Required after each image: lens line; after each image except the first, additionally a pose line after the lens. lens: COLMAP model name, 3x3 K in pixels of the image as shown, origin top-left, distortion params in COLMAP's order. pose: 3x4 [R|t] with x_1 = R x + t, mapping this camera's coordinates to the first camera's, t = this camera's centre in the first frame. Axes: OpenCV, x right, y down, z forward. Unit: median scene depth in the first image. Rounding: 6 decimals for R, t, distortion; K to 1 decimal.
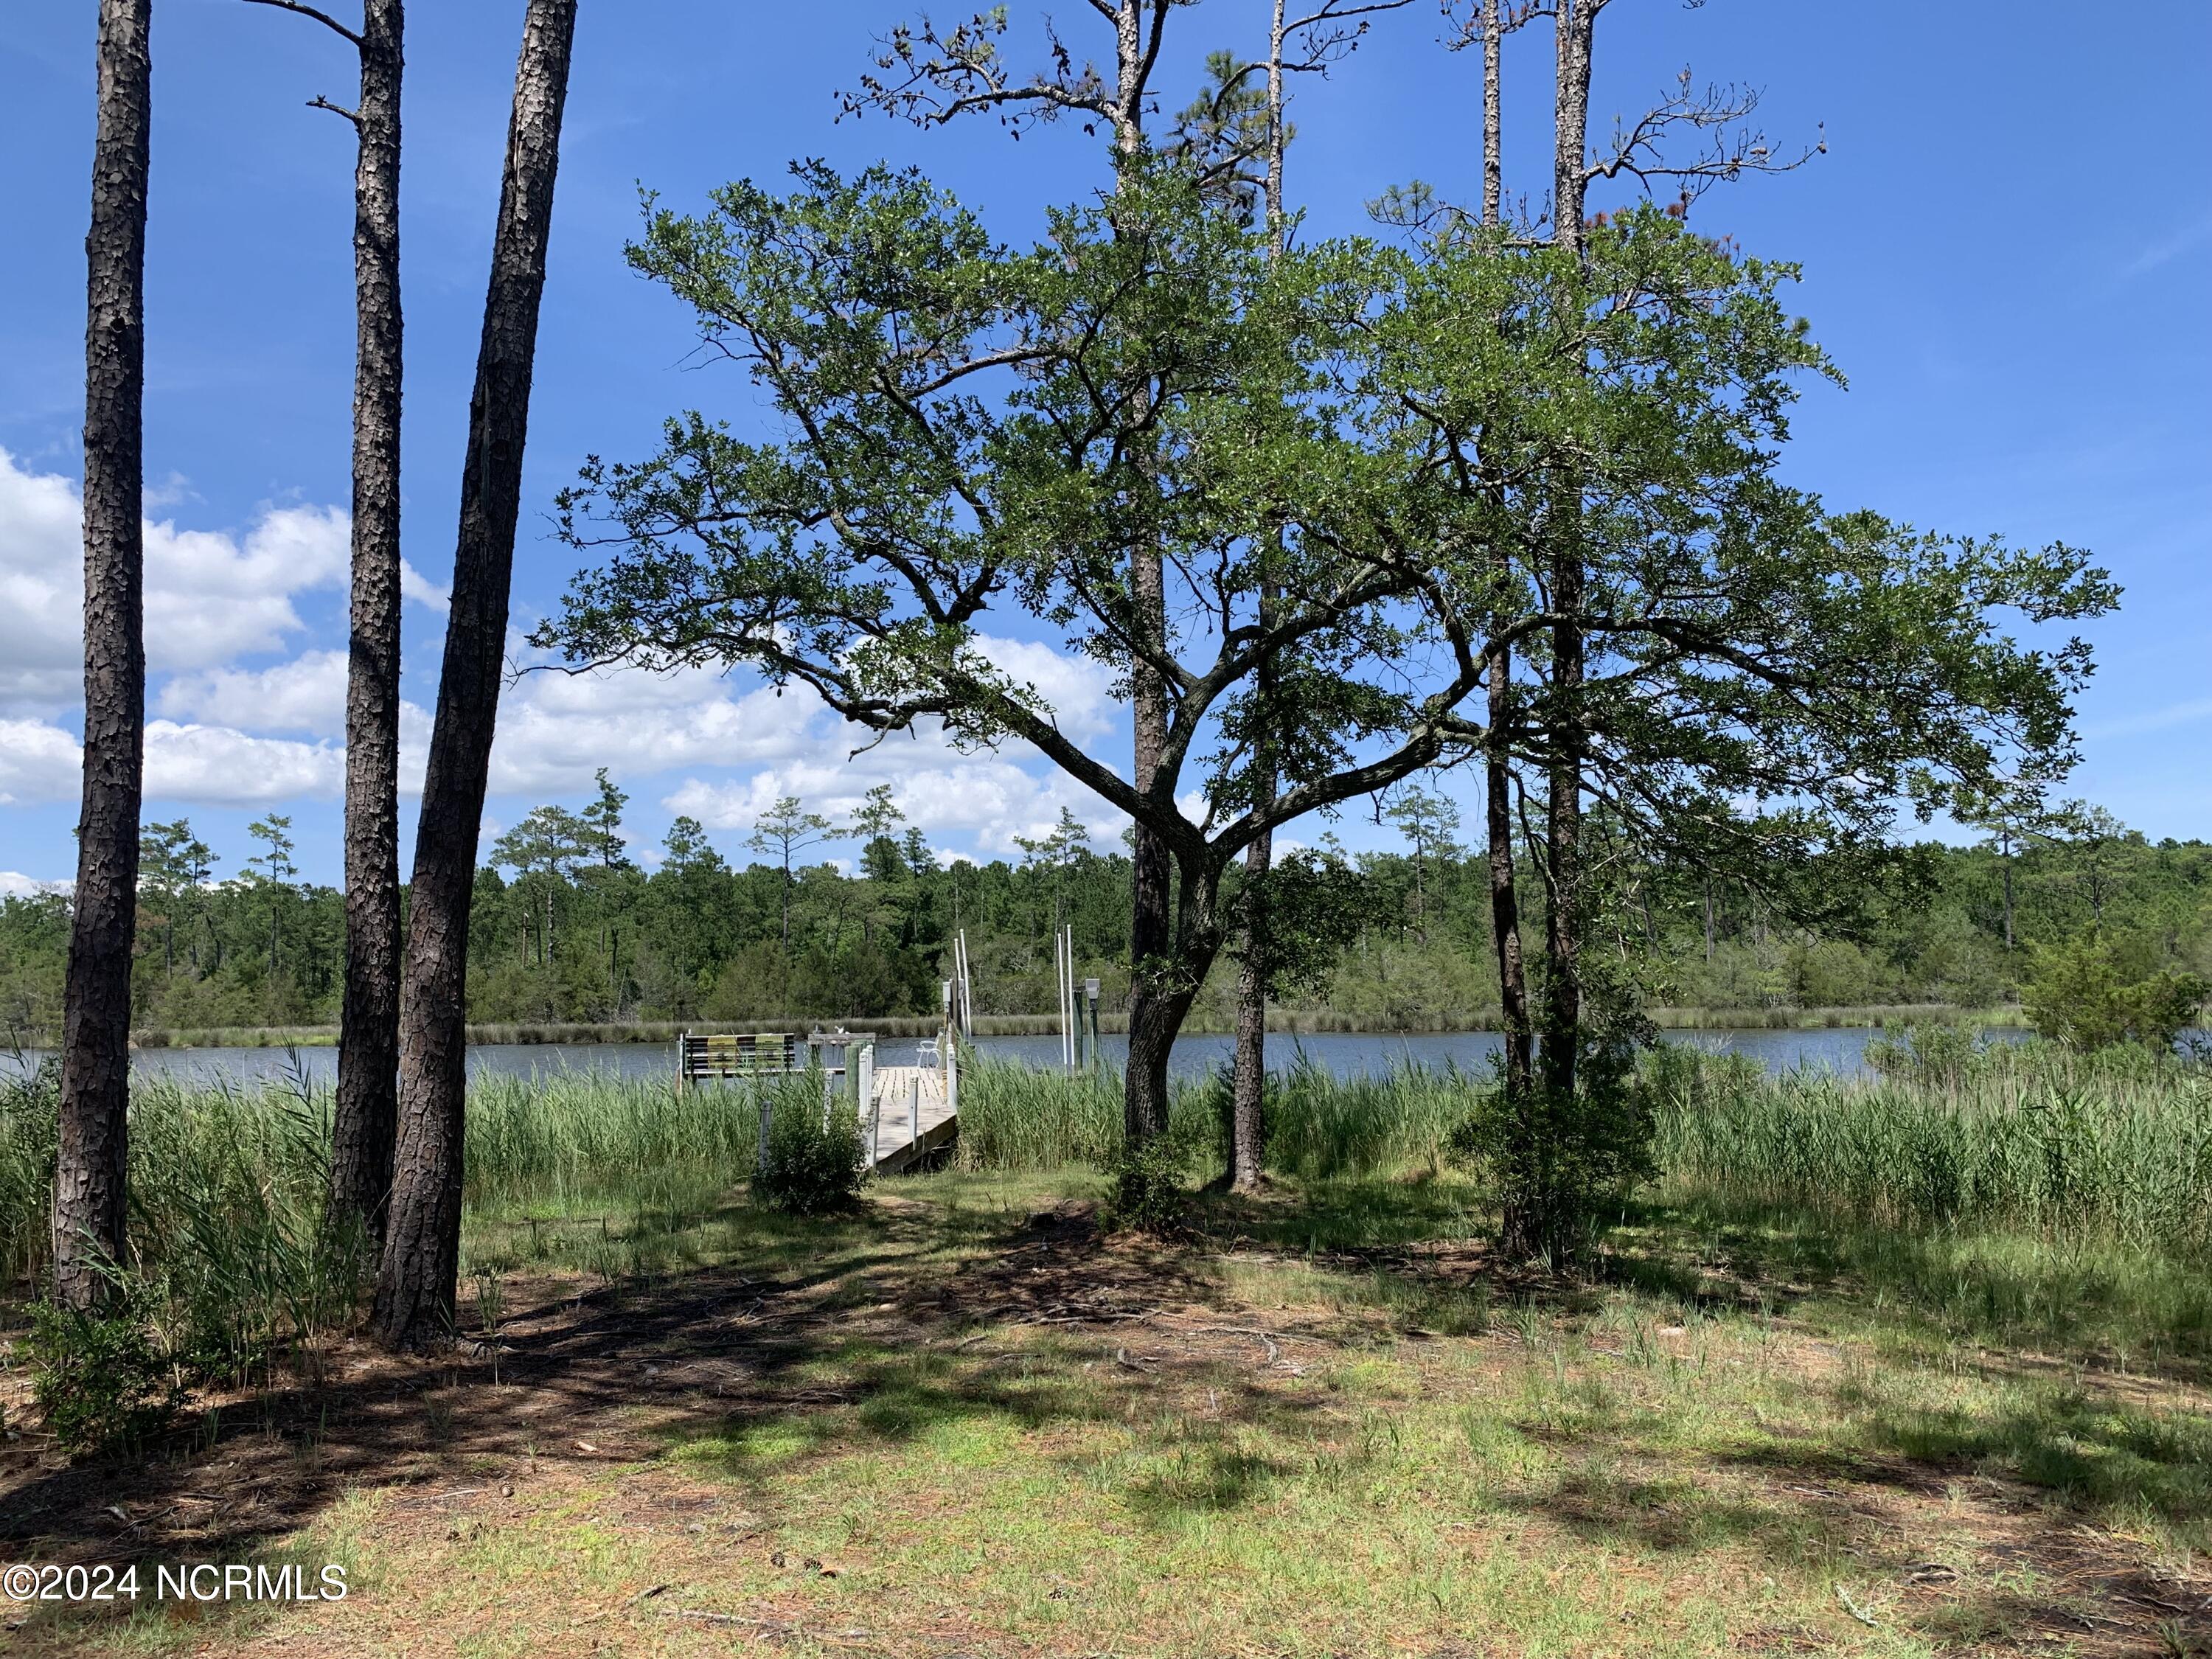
lens RADIAL K [[1695.0, 0, 1095.1], [0, 1695.0, 833.0], [0, 0, 1]] dist [0.146205, -0.314369]
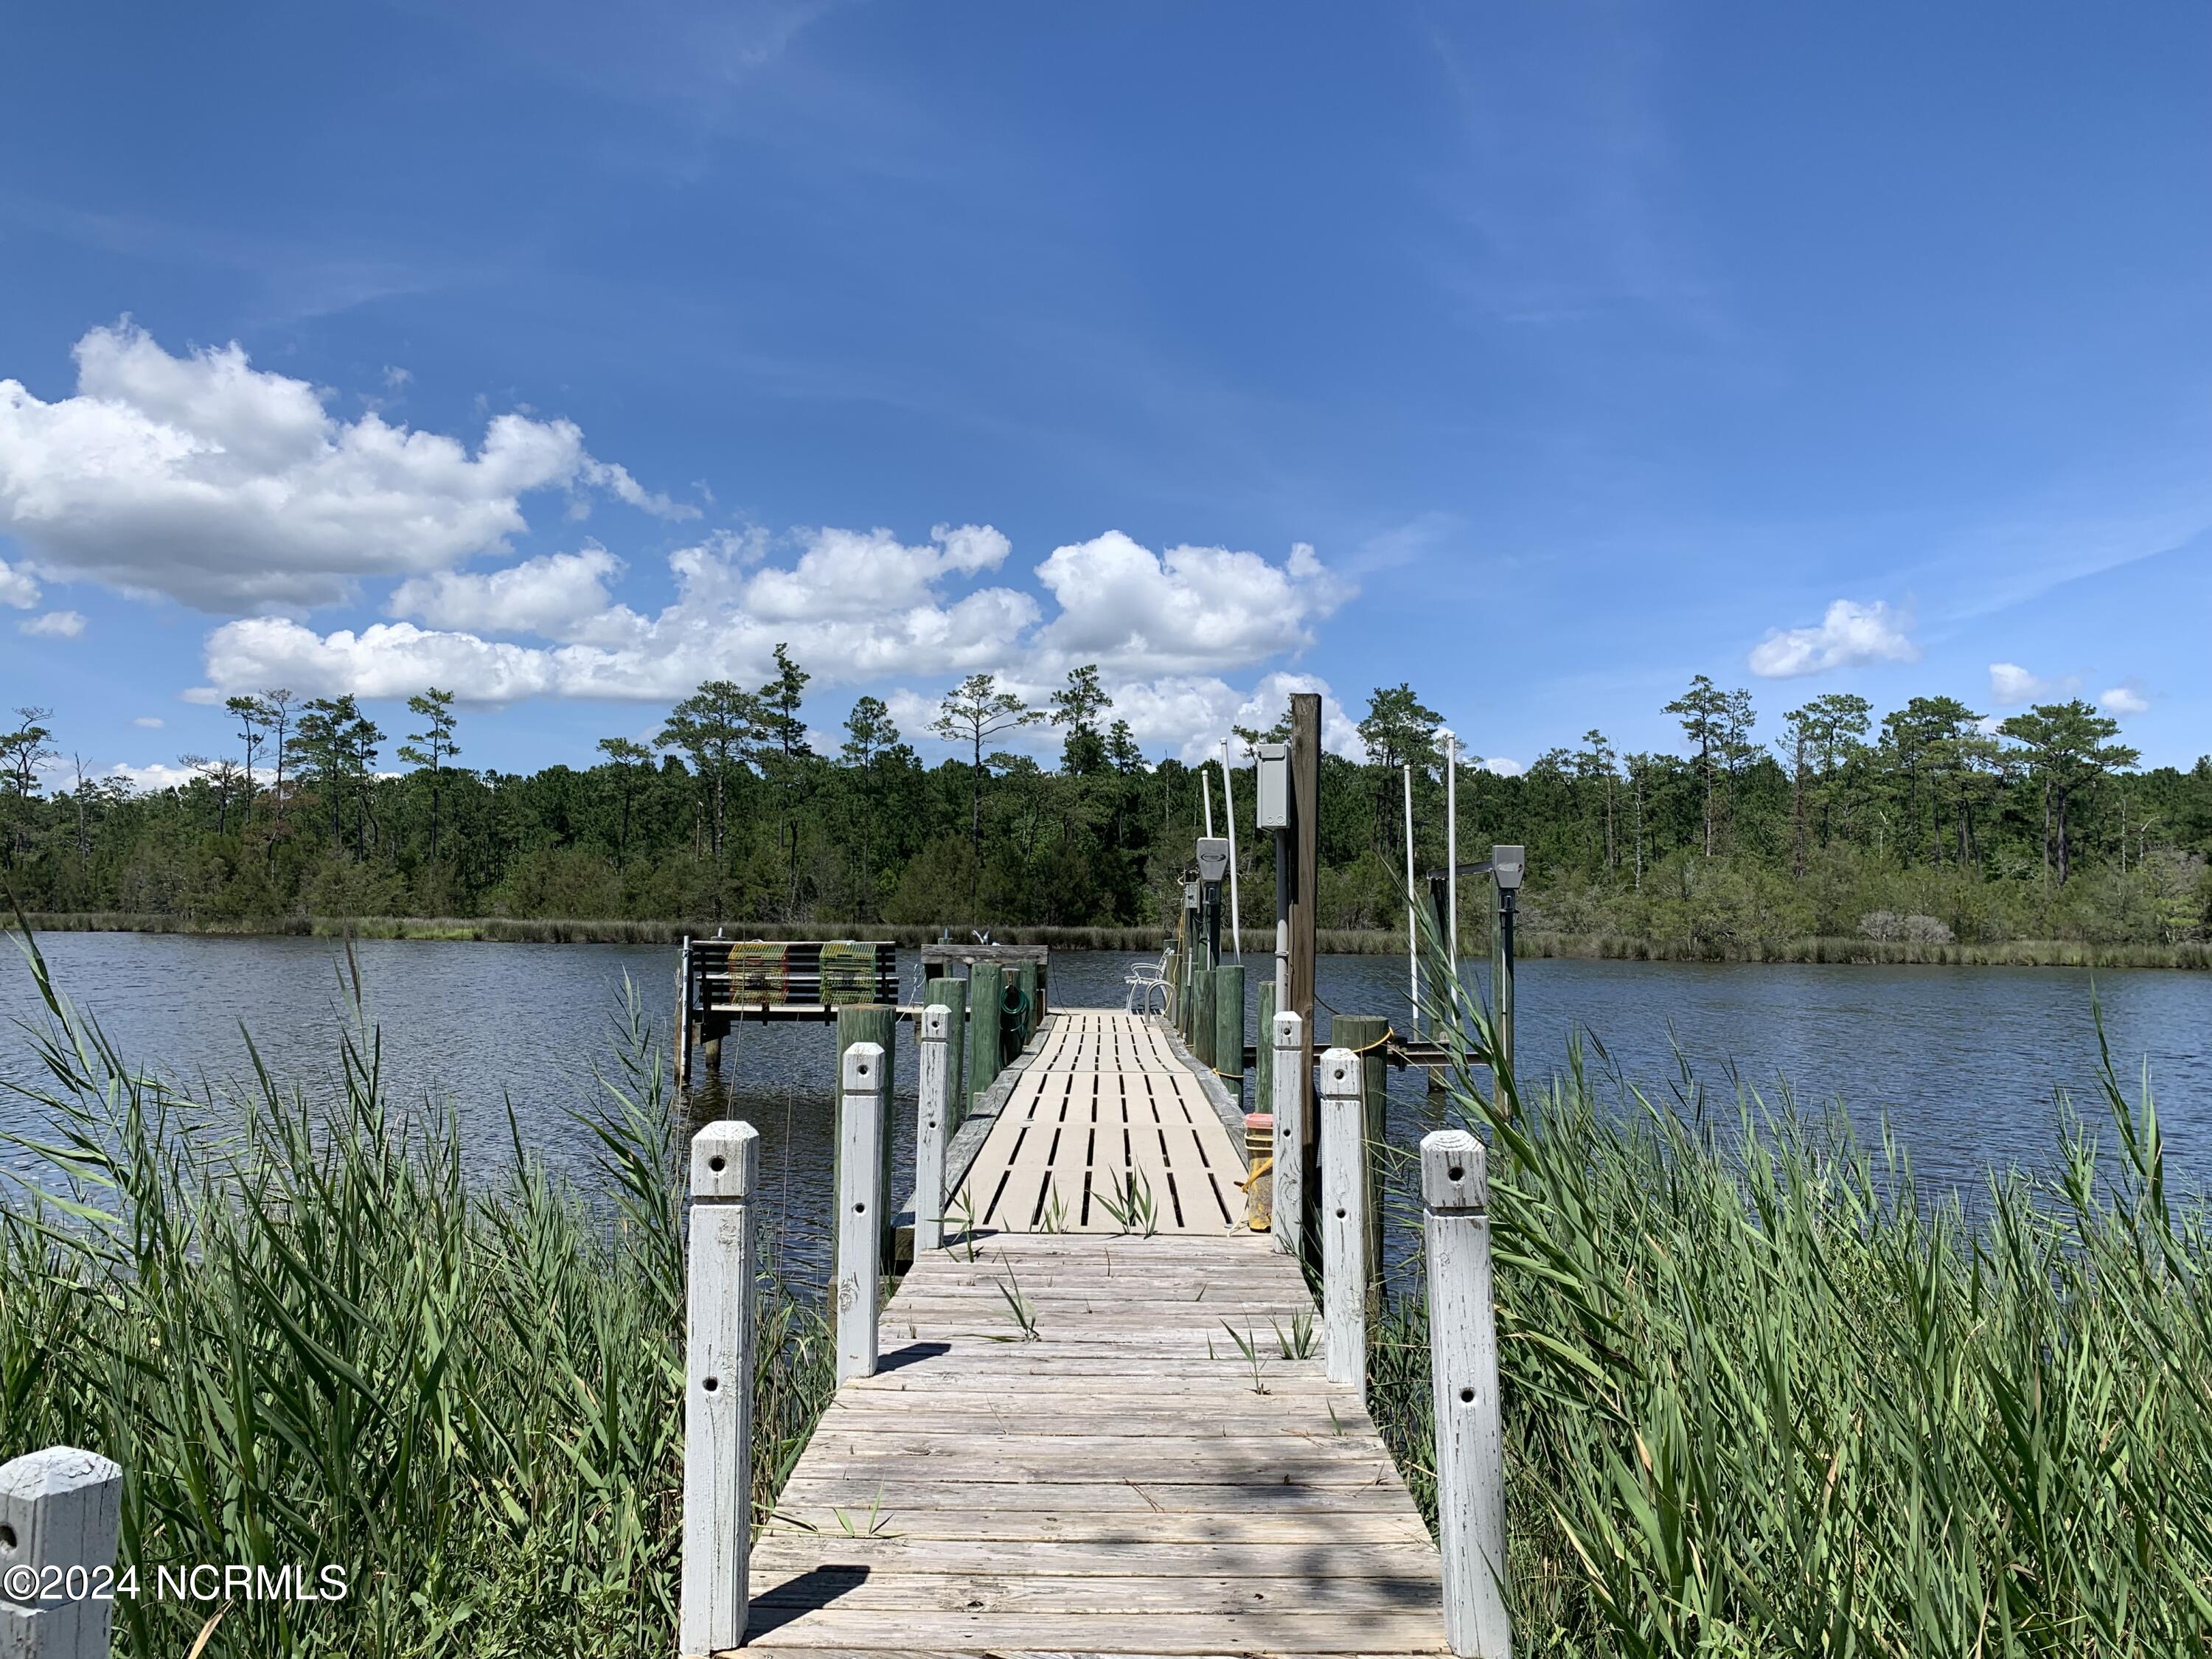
lens RADIAL K [[1695.0, 0, 1095.1], [0, 1695.0, 833.0], [0, 0, 1]] dist [0.146205, -0.314369]
pose [[0.992606, 0.020422, -0.119647, -0.013260], [-0.014422, 0.998604, 0.050806, 0.014127], [0.120518, -0.048704, 0.991516, 0.122063]]
